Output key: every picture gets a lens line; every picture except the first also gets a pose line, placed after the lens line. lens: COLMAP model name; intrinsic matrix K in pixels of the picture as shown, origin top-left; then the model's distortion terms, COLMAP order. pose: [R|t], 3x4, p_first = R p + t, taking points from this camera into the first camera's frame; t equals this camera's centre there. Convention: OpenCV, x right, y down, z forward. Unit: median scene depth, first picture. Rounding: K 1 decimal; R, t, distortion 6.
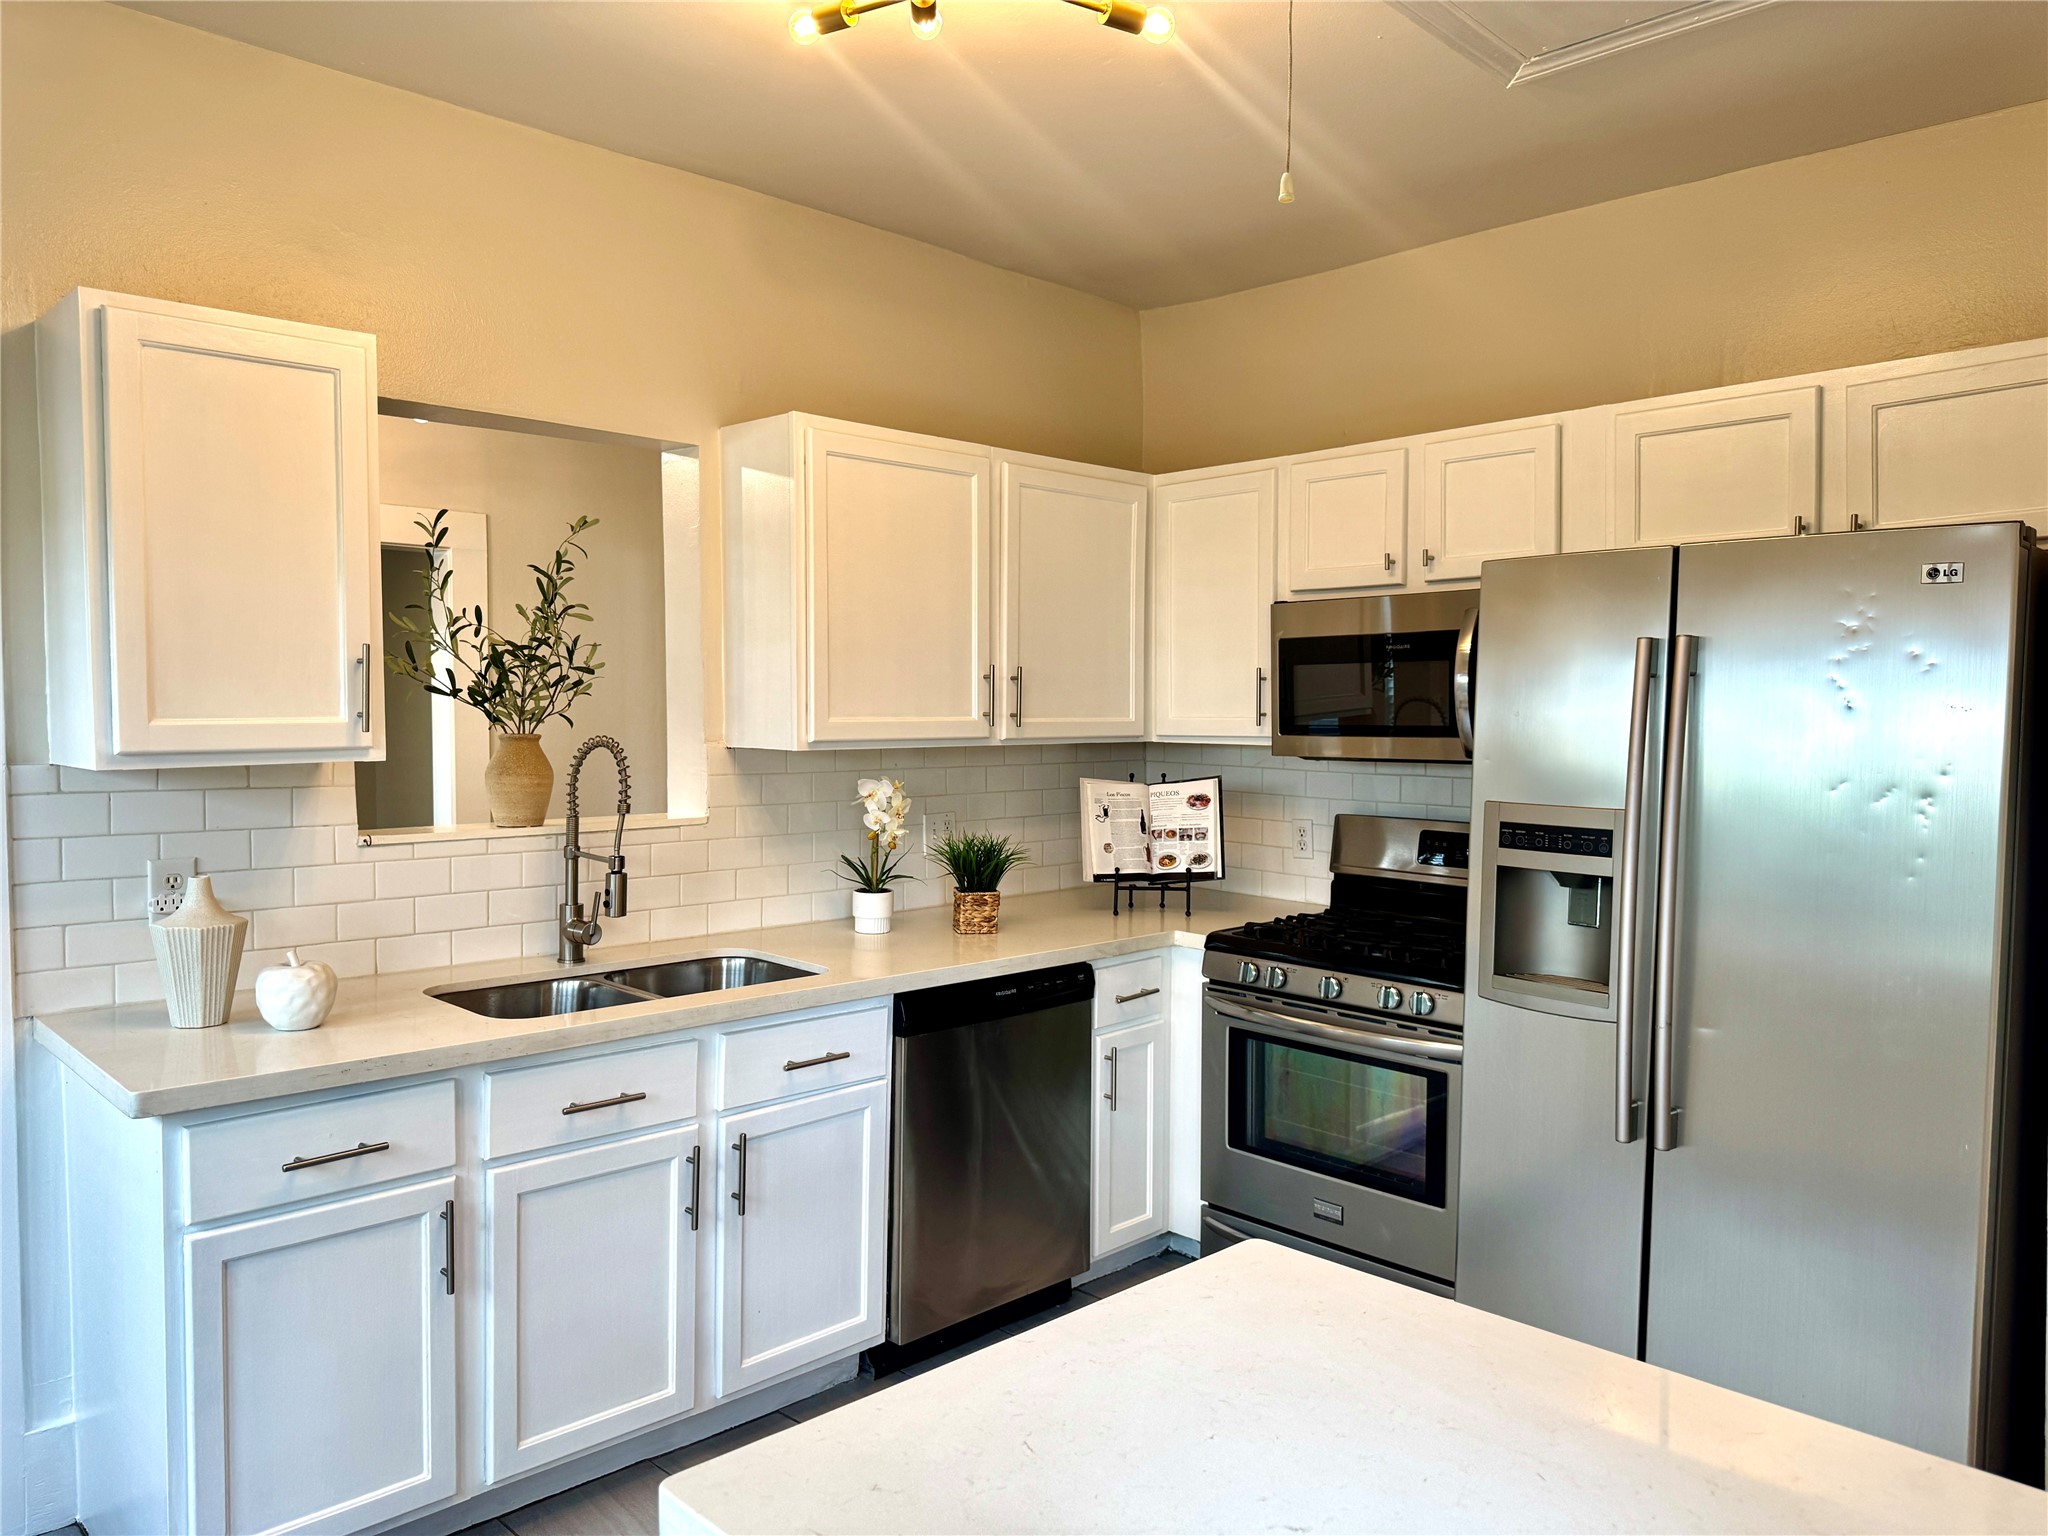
lens RADIAL K [[1439.7, 0, 1009.3], [0, 1439.7, 773.5], [0, 0, 1]] dist [0.107793, -0.185010]
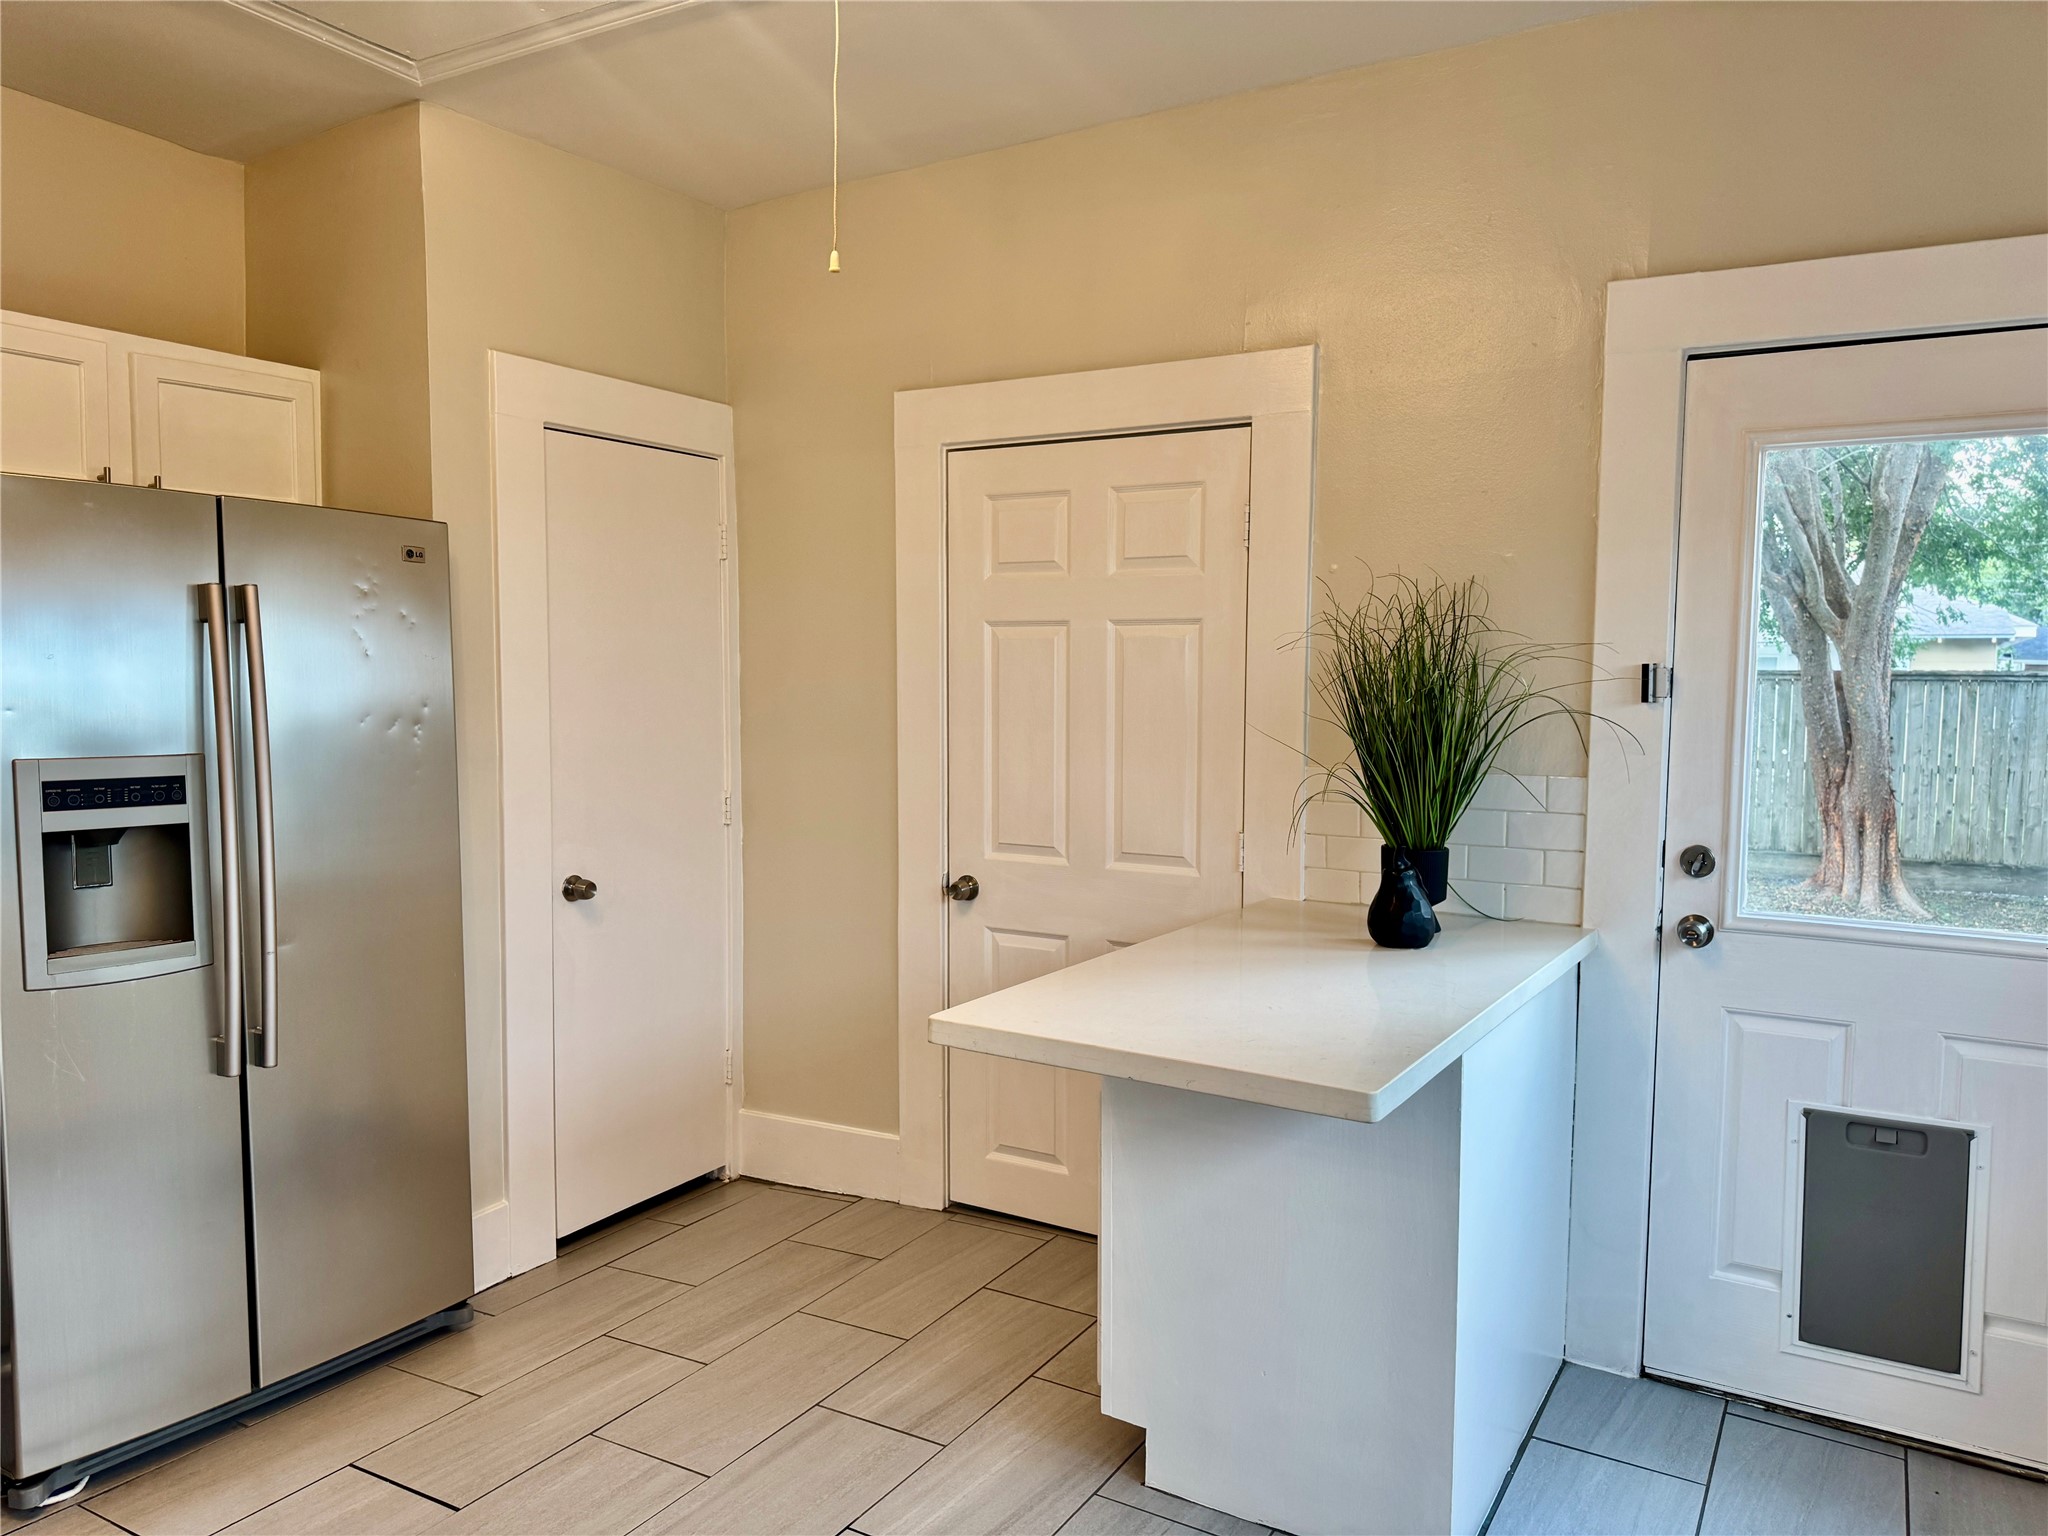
lens RADIAL K [[1451.3, 0, 1013.0], [0, 1451.3, 775.3], [0, 0, 1]] dist [0.037607, -0.041021]
pose [[-0.260100, -0.070638, 0.962994, -0.684345], [0.033682, 0.996050, 0.082160, -0.023810], [-0.964994, 0.053806, -0.256693, 0.712464]]
